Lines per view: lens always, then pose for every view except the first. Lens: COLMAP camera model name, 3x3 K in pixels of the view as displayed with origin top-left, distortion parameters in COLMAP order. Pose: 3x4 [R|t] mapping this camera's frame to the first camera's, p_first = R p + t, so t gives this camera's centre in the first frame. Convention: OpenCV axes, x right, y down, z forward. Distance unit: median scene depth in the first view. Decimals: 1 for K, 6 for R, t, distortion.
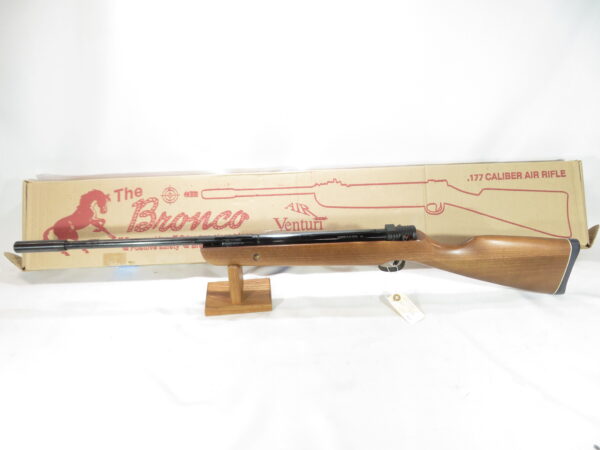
lens RADIAL K [[439.2, 0, 305.3], [0, 439.2, 228.4], [0, 0, 1]] dist [-0.008109, -0.009165]
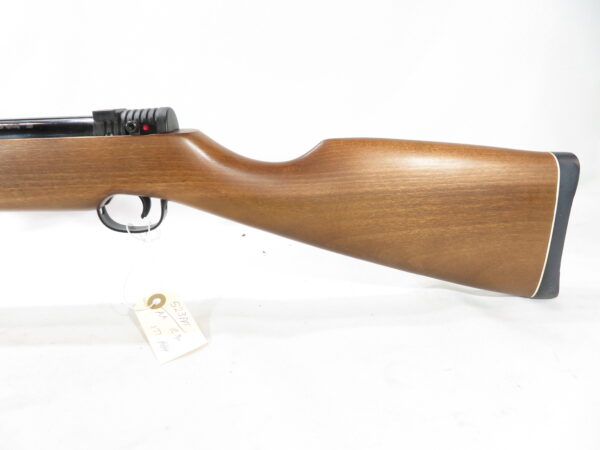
lens RADIAL K [[439.2, 0, 296.0], [0, 439.2, 222.1], [0, 0, 1]] dist [-0.008109, -0.009165]
pose [[0.999740, -0.002309, 0.022686, 0.338691], [0.007031, 0.977606, -0.210326, 0.176720], [-0.021692, 0.210431, 0.977368, 0.591161]]
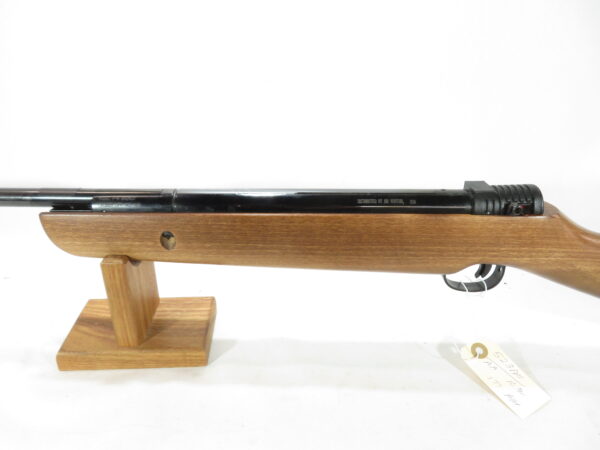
lens RADIAL K [[439.2, 0, 297.9], [0, 439.2, 223.3], [0, 0, 1]] dist [-0.008109, -0.009165]
pose [[0.998571, 0.043318, -0.031284, 0.028296], [-0.046243, 0.993933, -0.099791, 0.081744], [0.026771, 0.101095, 0.994516, 0.539968]]
